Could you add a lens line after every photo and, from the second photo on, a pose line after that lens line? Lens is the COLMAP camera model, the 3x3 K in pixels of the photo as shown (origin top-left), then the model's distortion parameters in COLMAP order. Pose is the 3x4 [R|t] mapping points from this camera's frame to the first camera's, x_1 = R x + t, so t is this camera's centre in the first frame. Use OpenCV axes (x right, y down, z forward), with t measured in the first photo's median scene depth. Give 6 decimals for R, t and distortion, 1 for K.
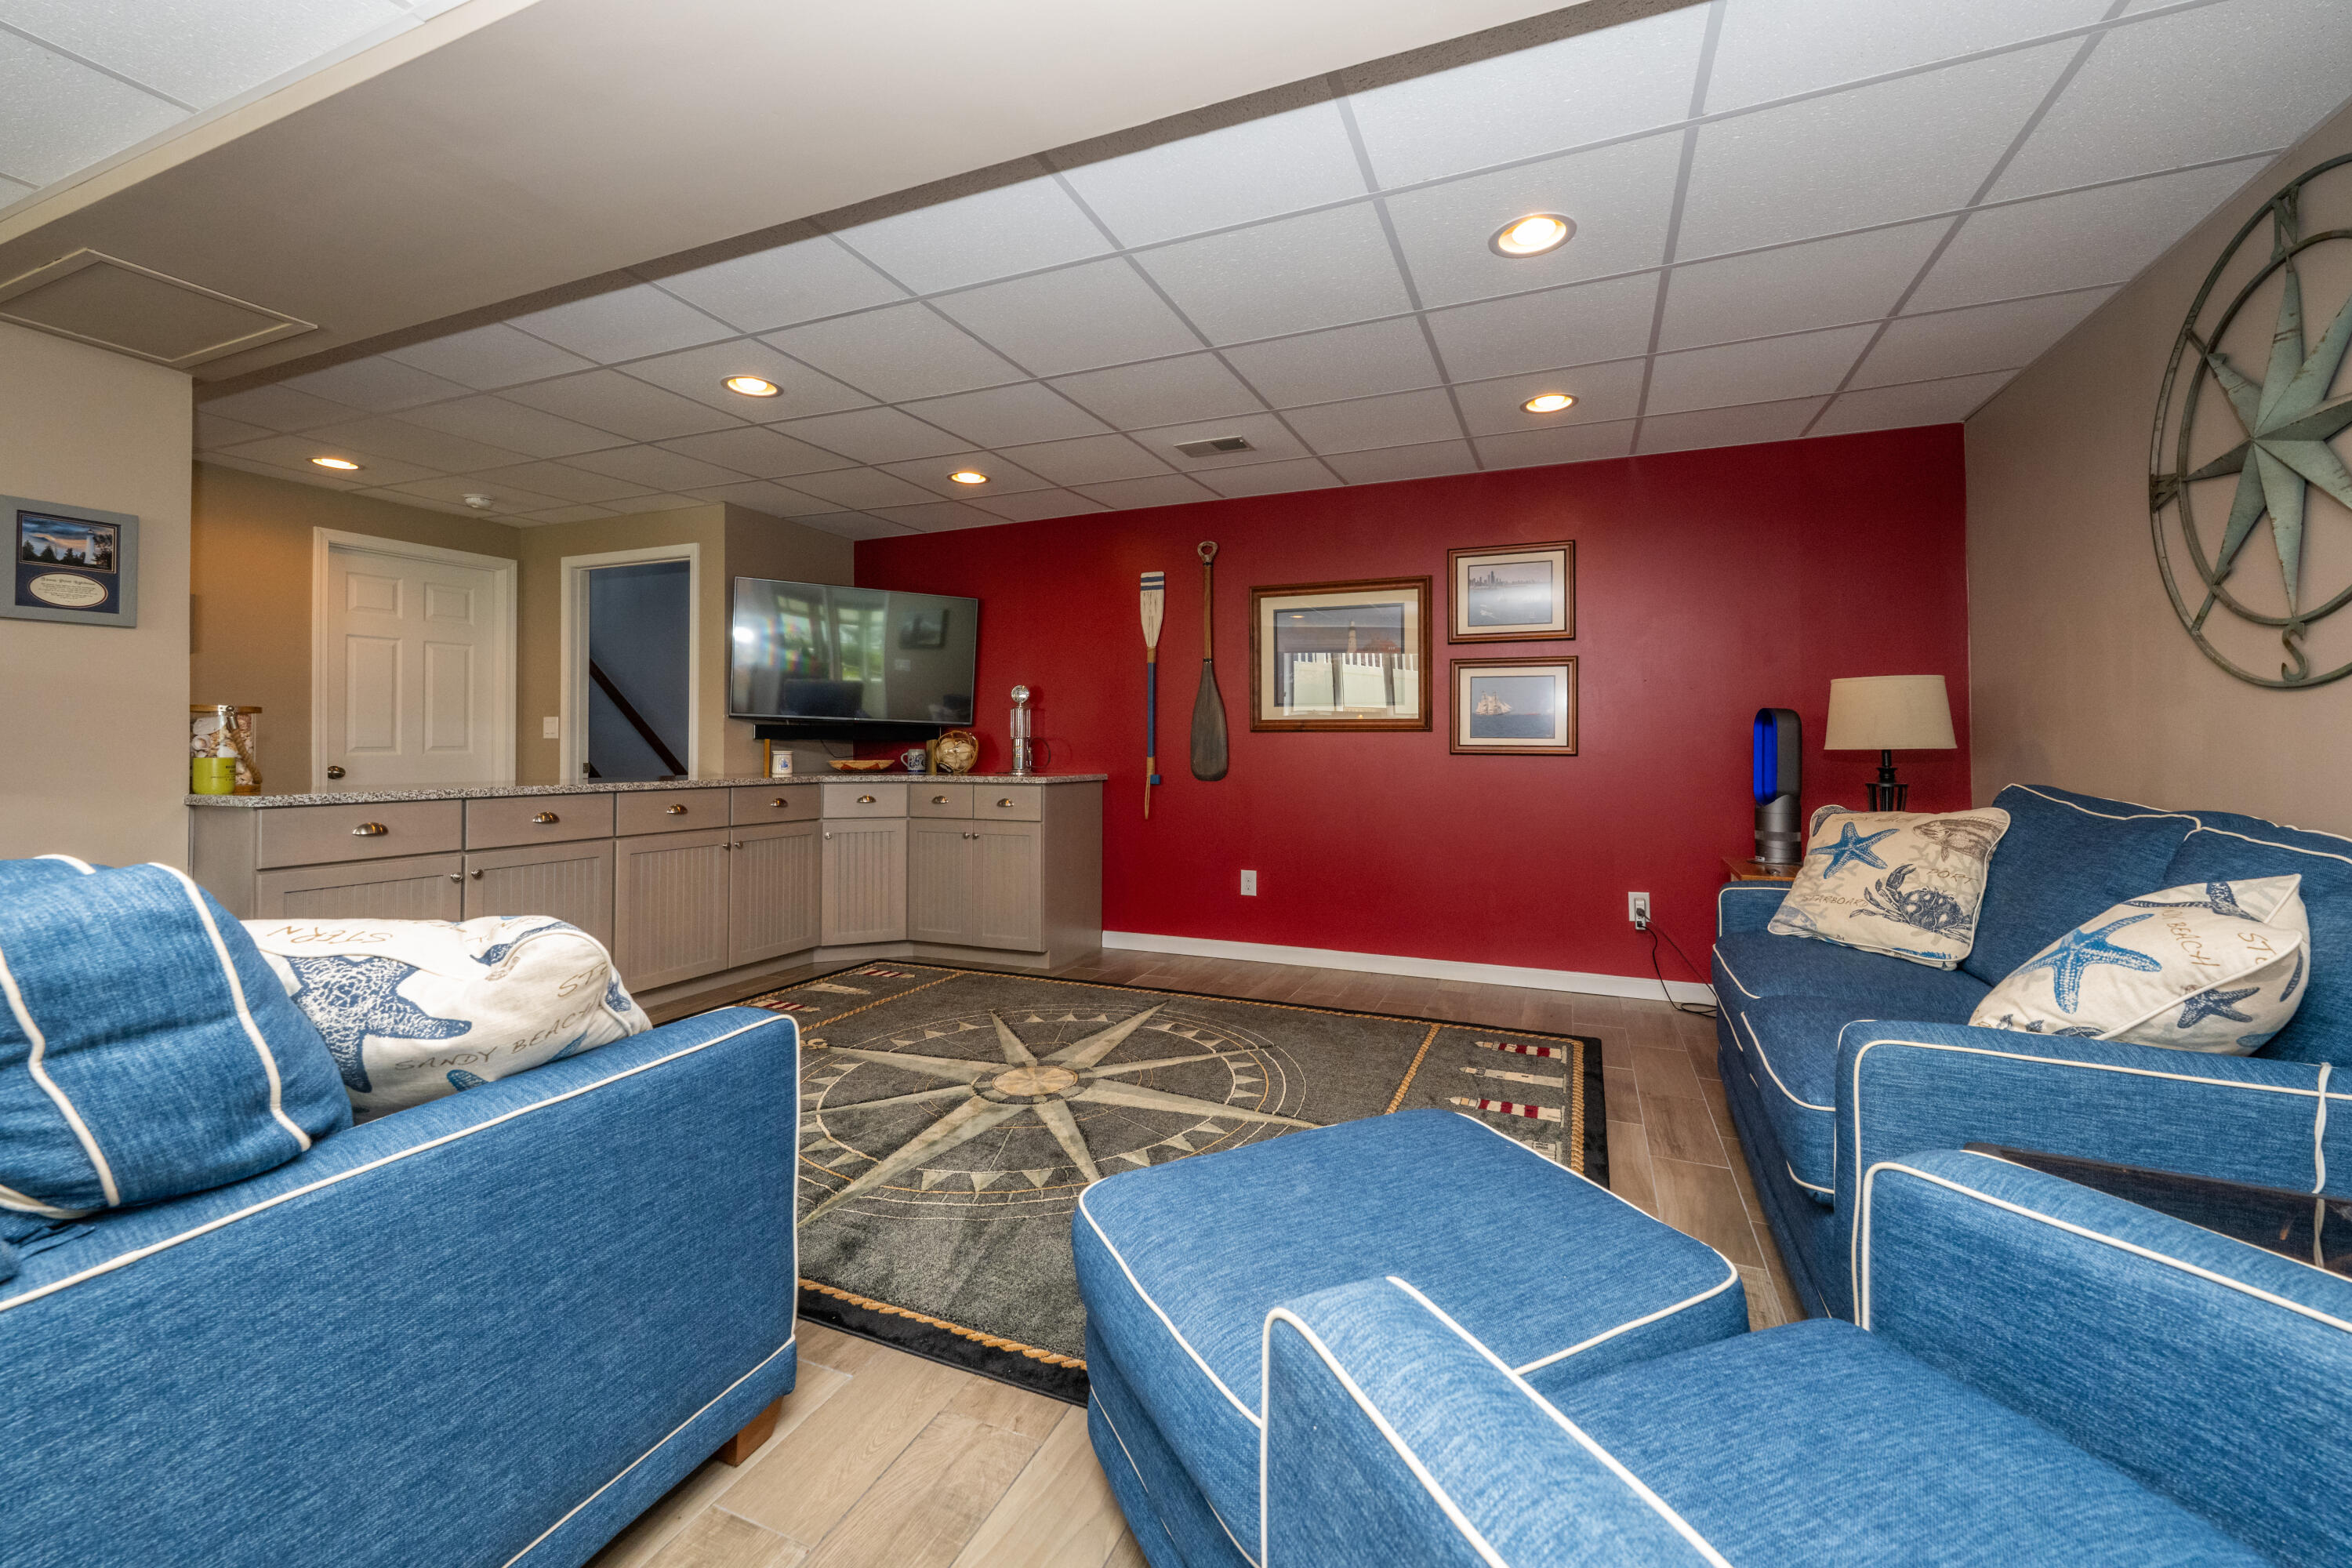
lens RADIAL K [[962.3, 0, 1172.2], [0, 962.3, 721.0], [0, 0, 1]] dist [-0.000146, 0.000868]
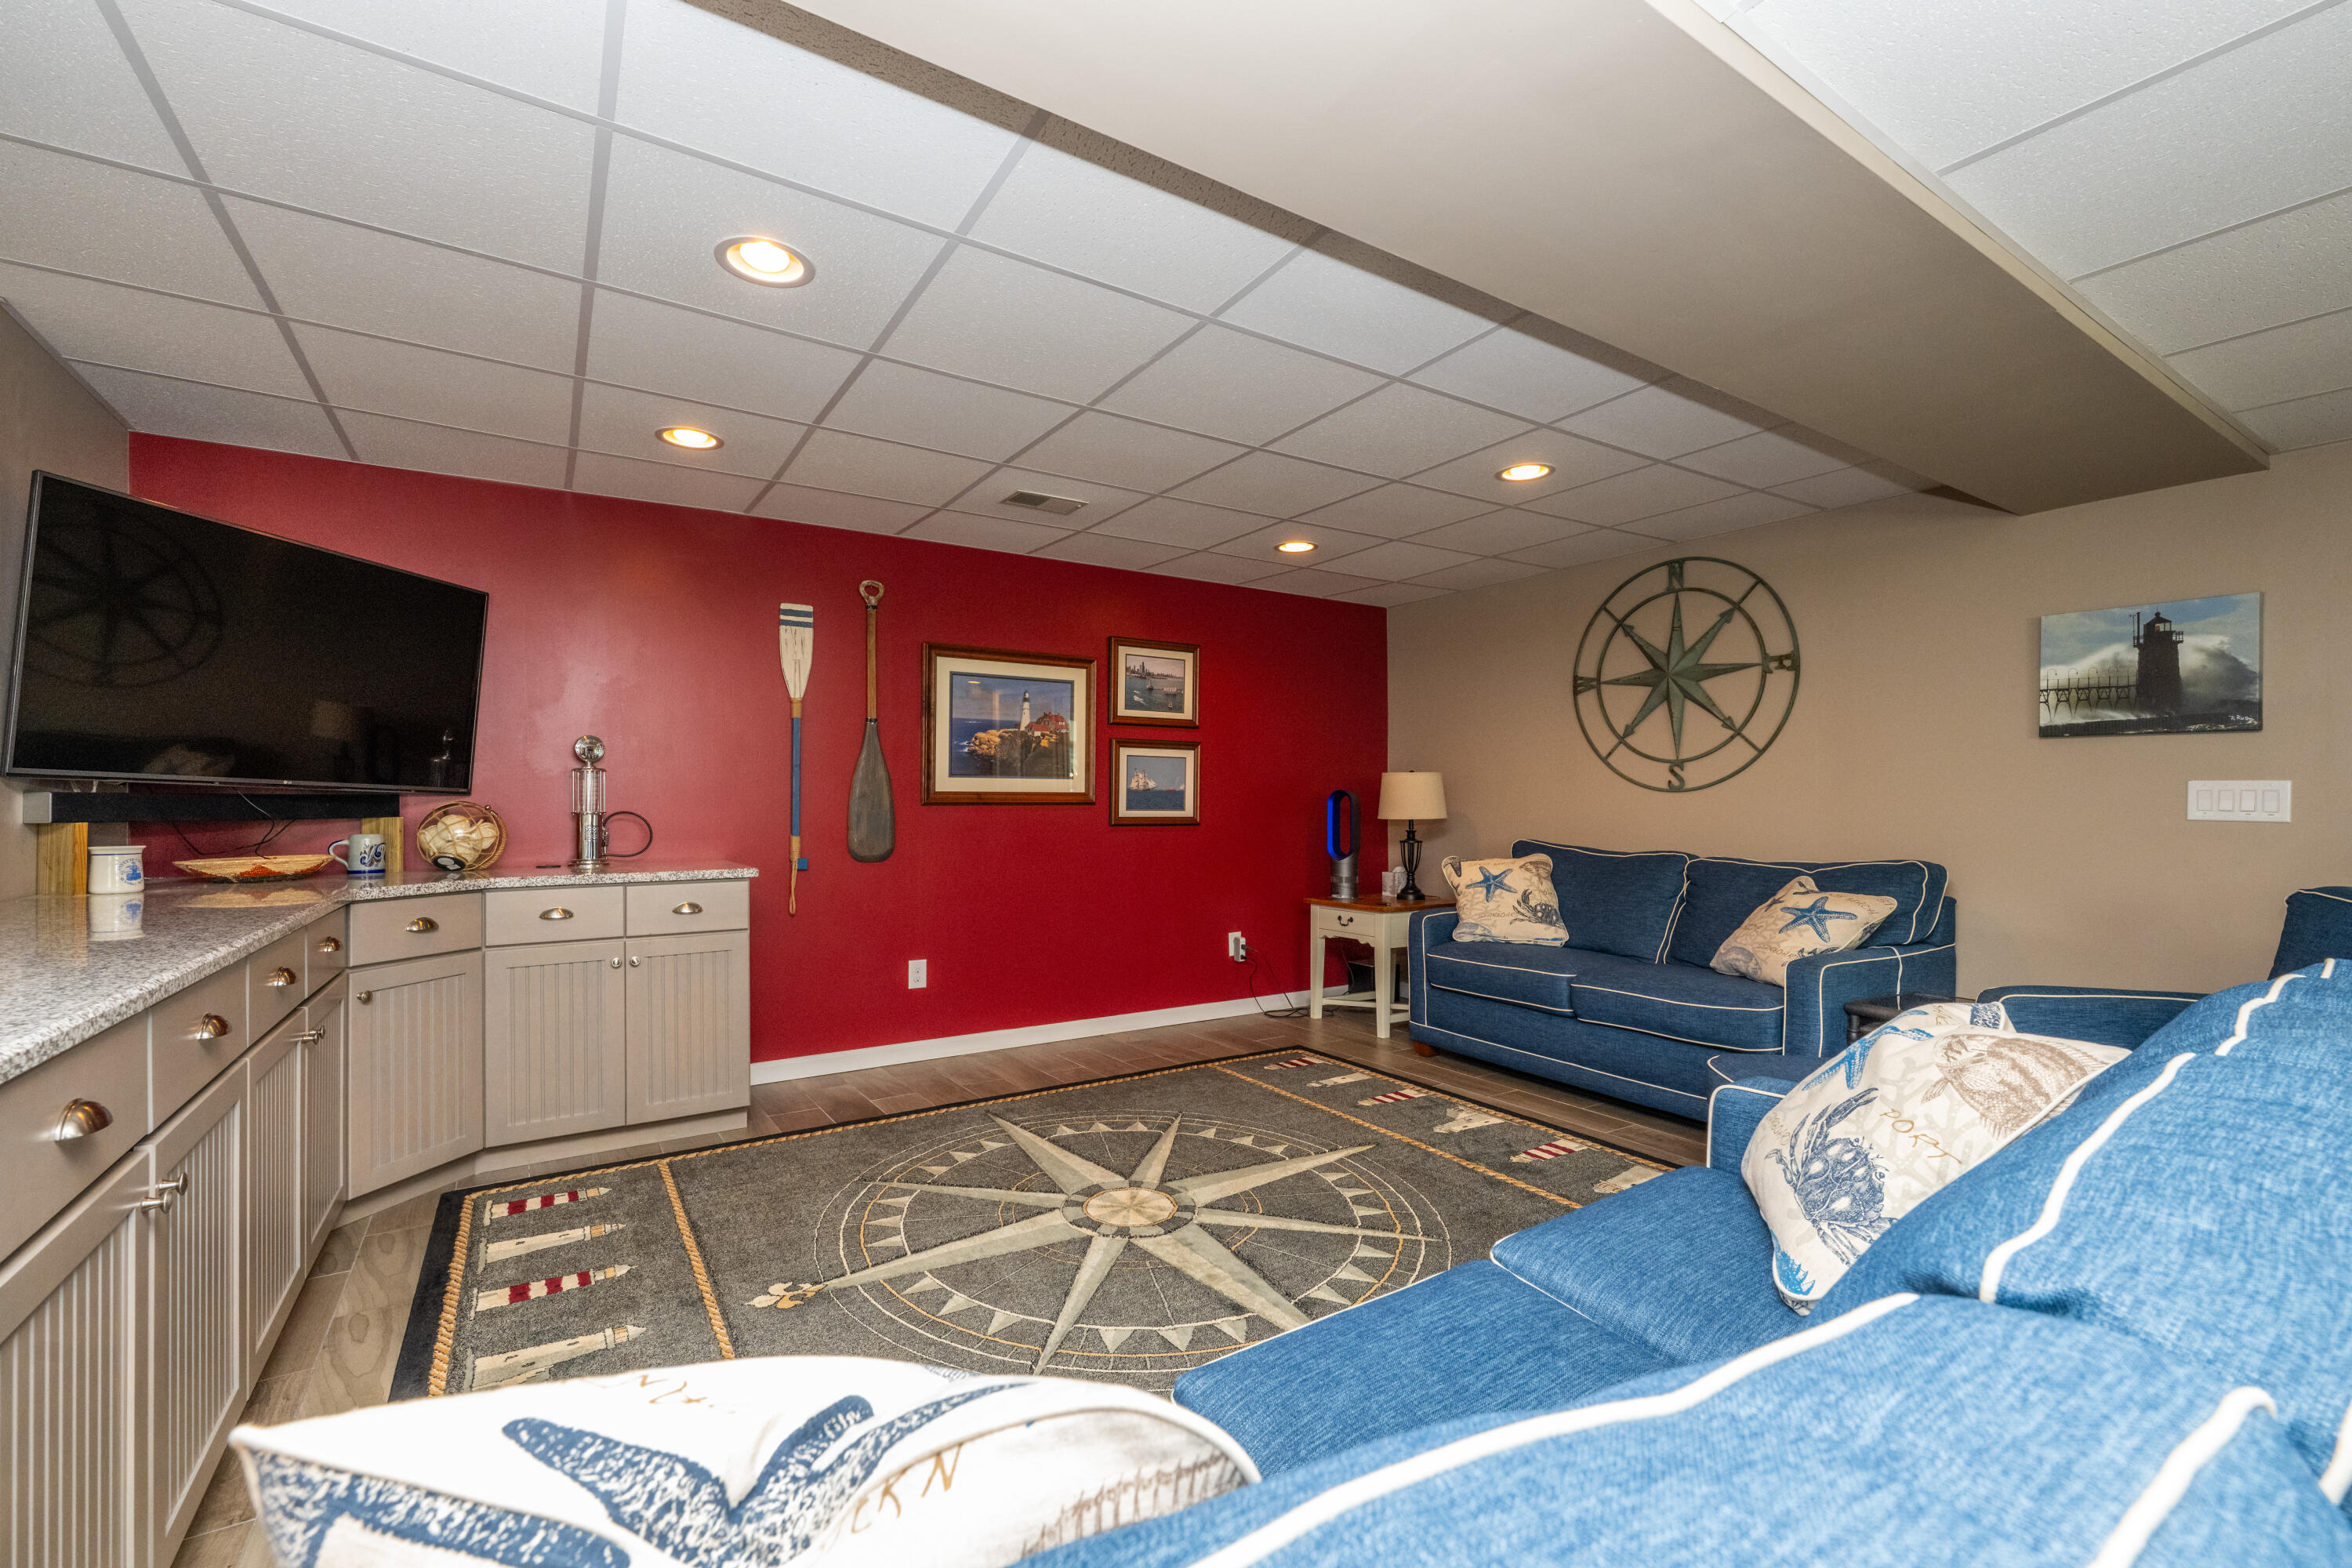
lens RADIAL K [[998.9, 0, 1198.4], [0, 998.9, 790.9], [0, 0, 1]] dist [0.006091, -0.000323]
pose [[0.554020, 0.007193, 0.832472, -0.797788], [-0.019779, 0.999794, 0.004524, -0.015717], [-0.832268, -0.018972, 0.554049, 0.398492]]
